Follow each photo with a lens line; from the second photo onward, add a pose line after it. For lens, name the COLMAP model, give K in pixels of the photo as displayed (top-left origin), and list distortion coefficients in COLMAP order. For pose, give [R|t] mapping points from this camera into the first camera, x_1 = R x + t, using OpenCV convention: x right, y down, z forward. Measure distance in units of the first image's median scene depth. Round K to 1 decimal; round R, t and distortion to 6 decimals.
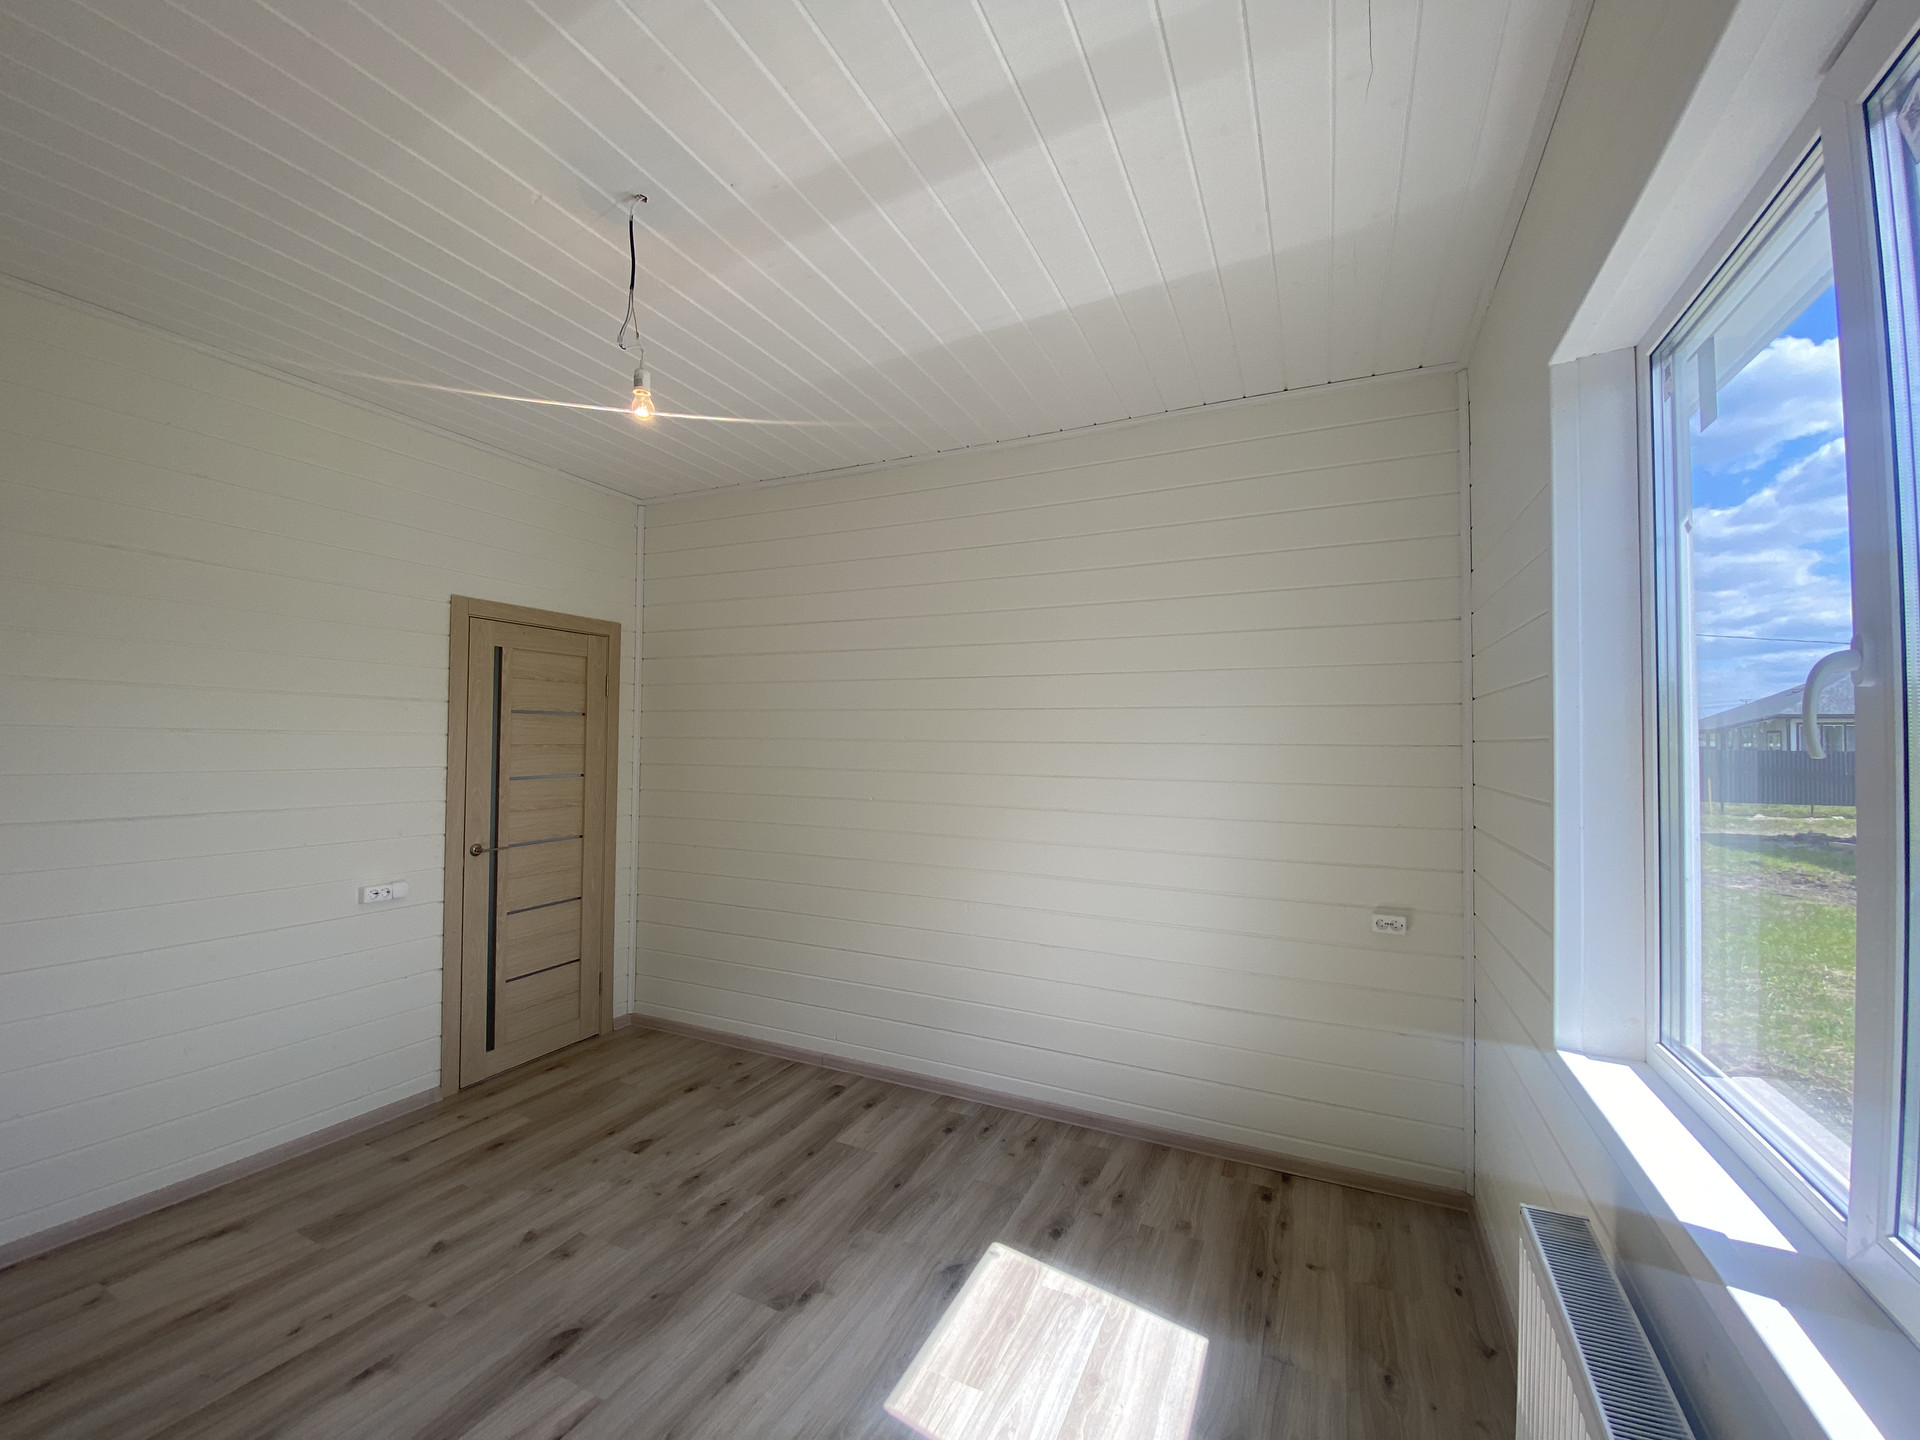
lens RADIAL K [[780.4, 0, 963.8], [0, 780.4, 721.5], [0, 0, 1]] dist [0.010047, -0.013955]
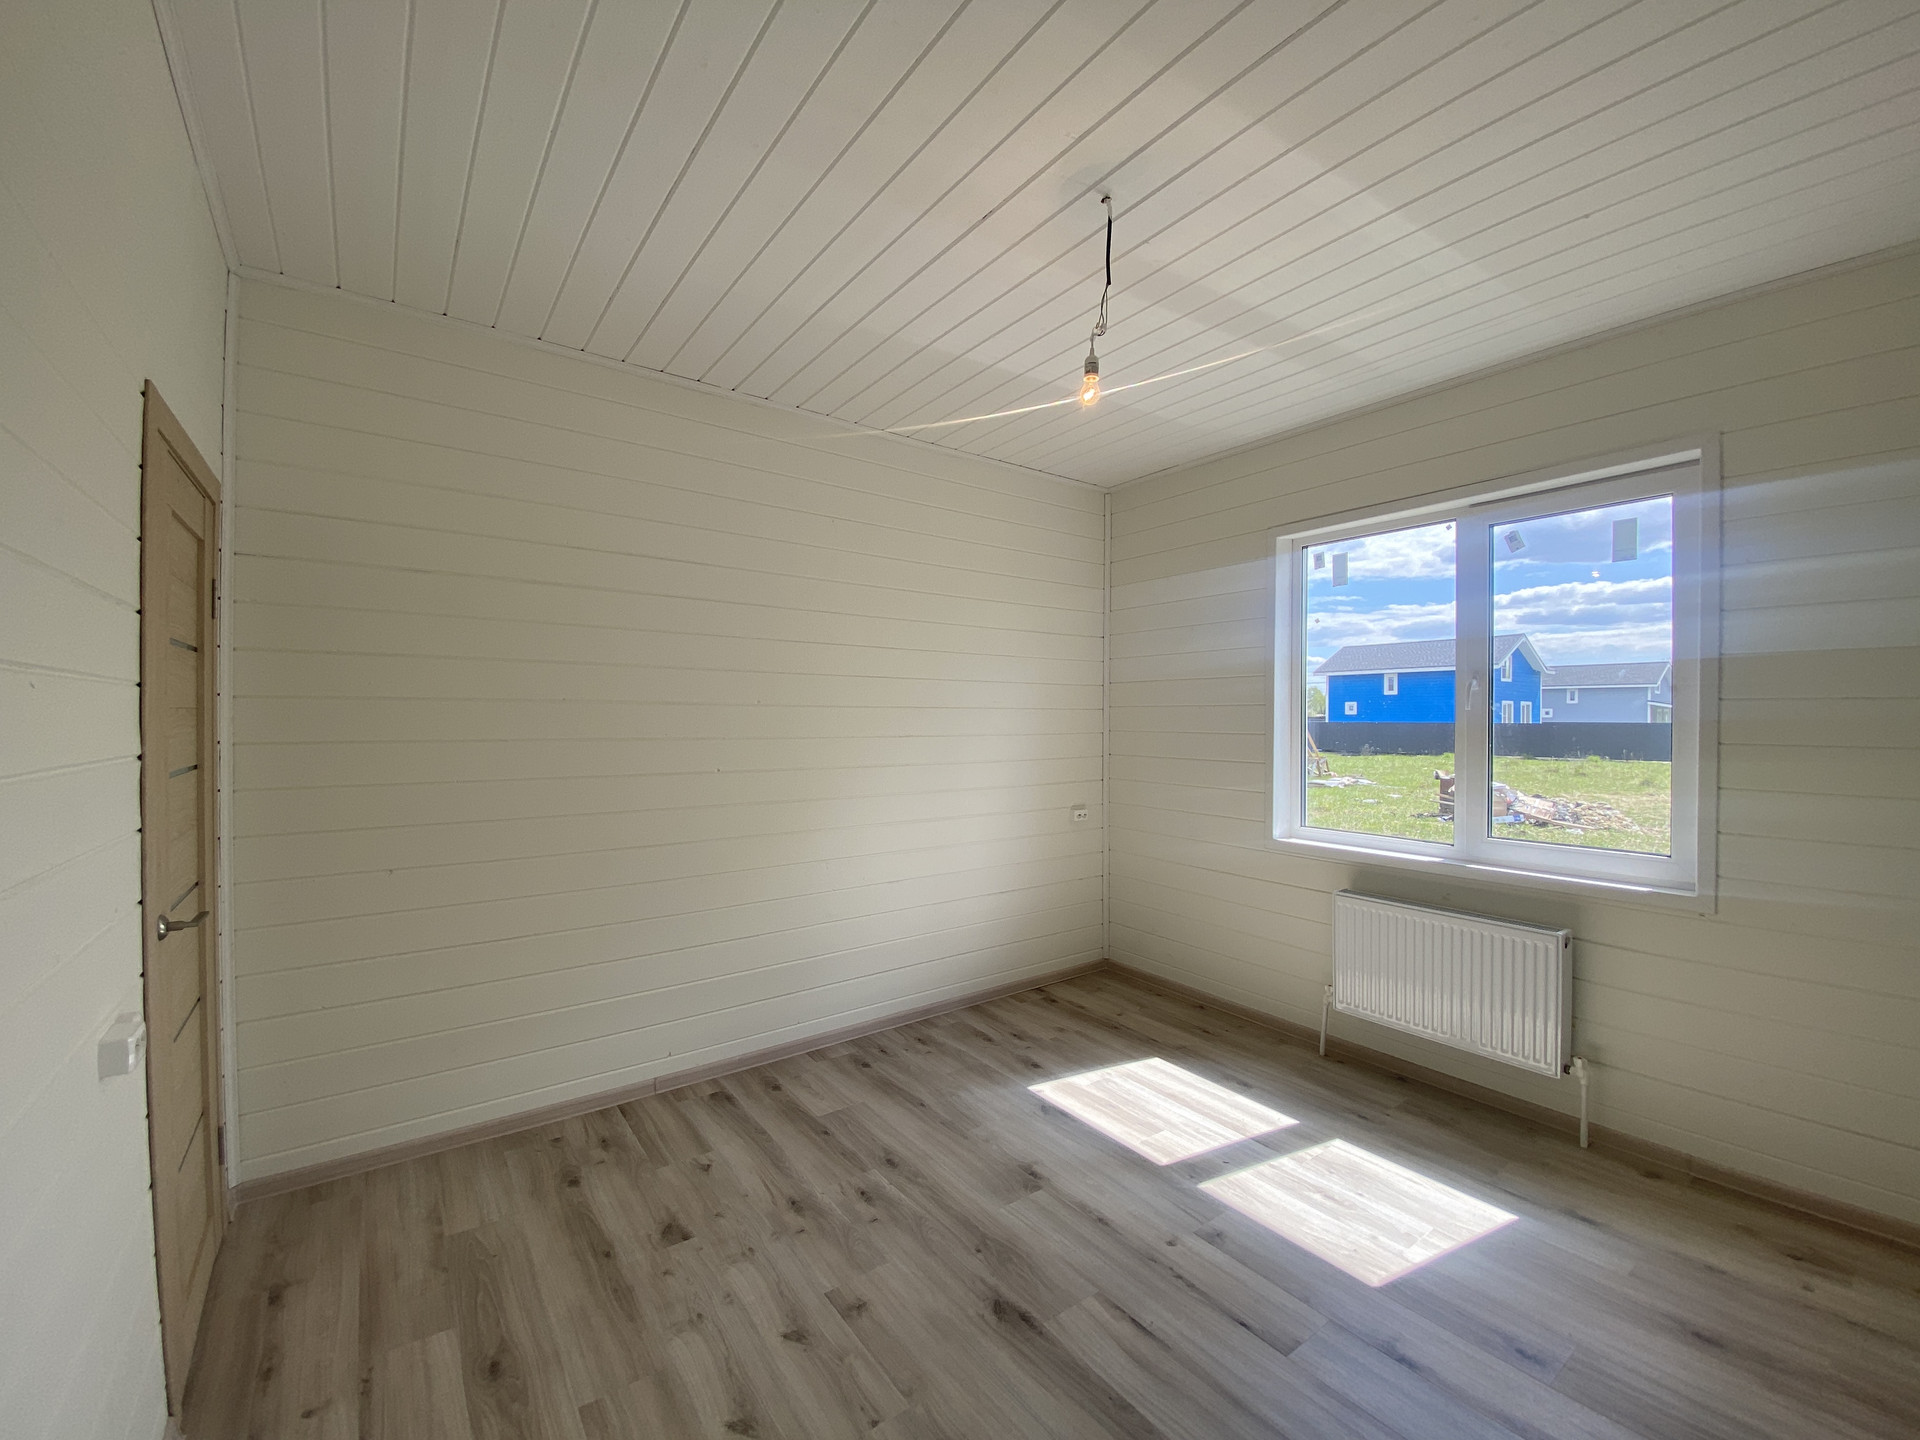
lens RADIAL K [[780.4, 0, 956.3], [0, 780.4, 709.6], [0, 0, 1]] dist [0.010047, -0.013955]
pose [[0.475162, -0.002817, 0.879894, -1.030708], [-0.021989, 0.999645, 0.015075, 0.016722], [-0.879624, -0.026511, 0.474931, 0.445972]]
